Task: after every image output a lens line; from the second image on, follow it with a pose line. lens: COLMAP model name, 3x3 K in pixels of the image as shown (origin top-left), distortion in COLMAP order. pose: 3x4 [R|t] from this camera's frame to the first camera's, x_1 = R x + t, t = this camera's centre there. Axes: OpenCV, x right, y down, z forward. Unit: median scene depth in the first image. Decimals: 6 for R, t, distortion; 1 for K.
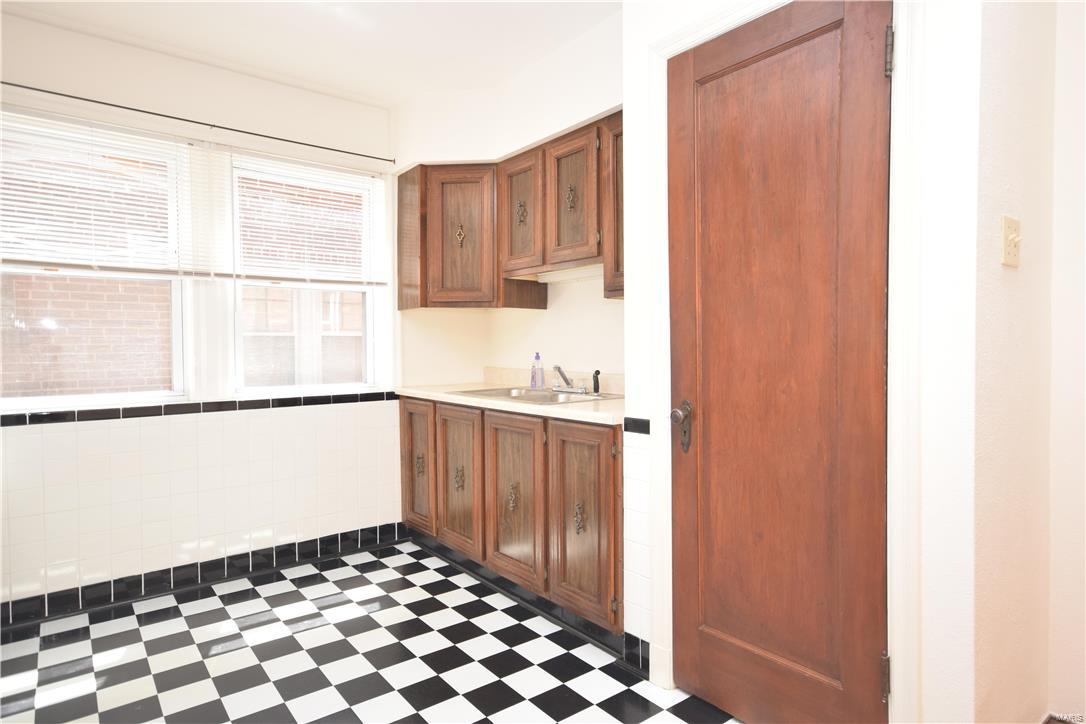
lens RADIAL K [[613.0, 0, 543.0], [0, 613.0, 362.0], [0, 0, 1]] dist [0.023837, -0.000193]
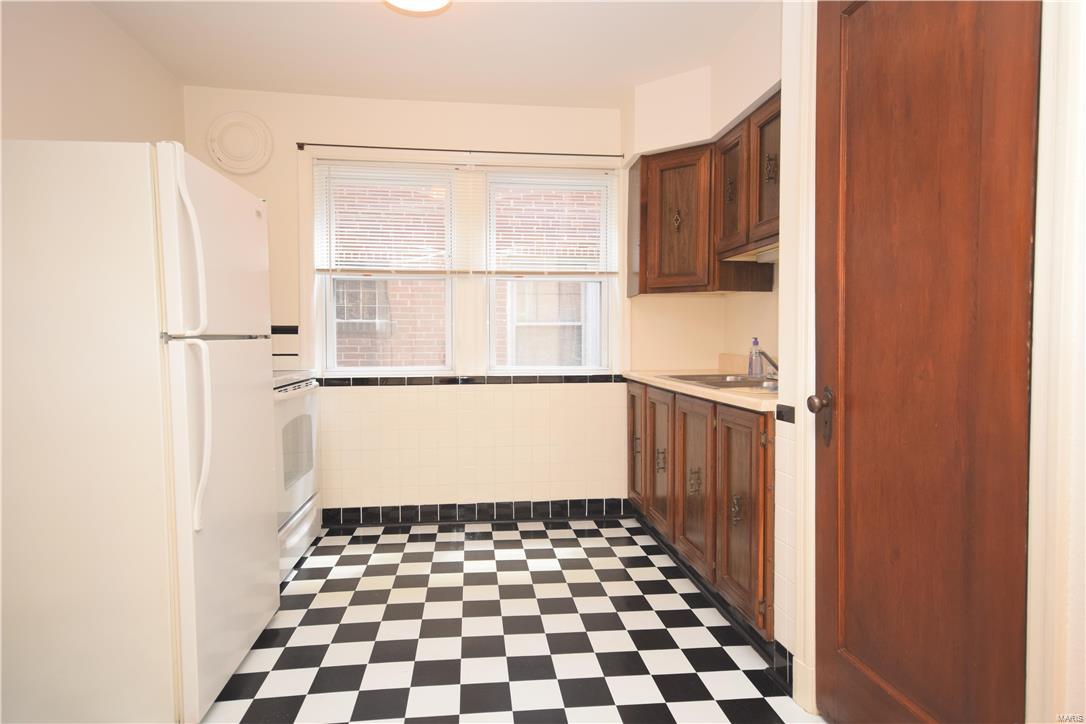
lens RADIAL K [[613.0, 0, 543.0], [0, 613.0, 362.0], [0, 0, 1]] dist [0.023837, -0.000193]
pose [[0.854759, 0.024300, -0.518455, 0.239662], [-0.018908, 0.999698, 0.015684, 0.015444], [0.518680, -0.003603, 0.854961, 0.032699]]
